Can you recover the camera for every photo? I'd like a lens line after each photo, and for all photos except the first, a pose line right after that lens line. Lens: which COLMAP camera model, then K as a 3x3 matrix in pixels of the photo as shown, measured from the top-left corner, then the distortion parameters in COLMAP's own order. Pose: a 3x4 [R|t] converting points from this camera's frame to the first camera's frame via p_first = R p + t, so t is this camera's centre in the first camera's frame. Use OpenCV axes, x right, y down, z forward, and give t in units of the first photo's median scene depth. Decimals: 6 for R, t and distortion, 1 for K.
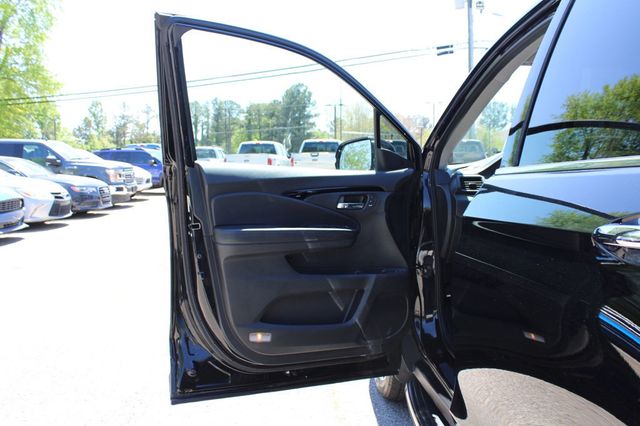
lens RADIAL K [[608.9, 0, 320.0], [0, 608.9, 213.0], [0, 0, 1]] dist [-0.202404, 0.339527]
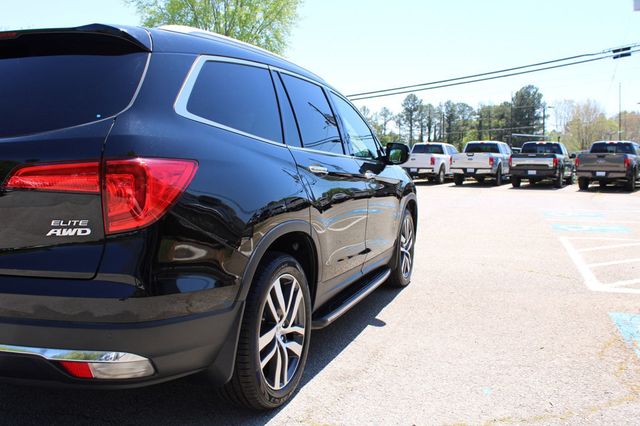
lens RADIAL K [[572.5, 0, 320.0], [0, 572.5, 213.0], [0, 0, 1]] dist [-0.141826, 0.123906]
pose [[0.916344, 0.043798, -0.397990, 0.201405], [-0.040905, 0.999039, 0.015761, 0.010749], [0.398298, 0.001837, 0.917254, -0.109697]]
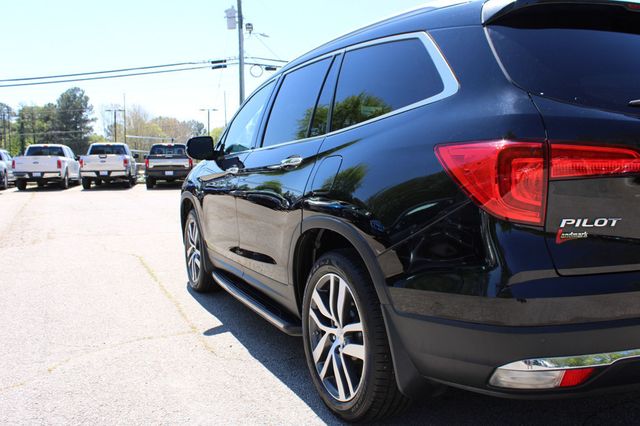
lens RADIAL K [[572.5, 0, 320.0], [0, 572.5, 213.0], [0, 0, 1]] dist [-0.141826, 0.123906]
pose [[0.929071, -0.030790, 0.368618, -0.026948], [0.030985, 0.999505, 0.005393, 0.015388], [-0.368602, 0.006411, 0.929565, -0.106305]]
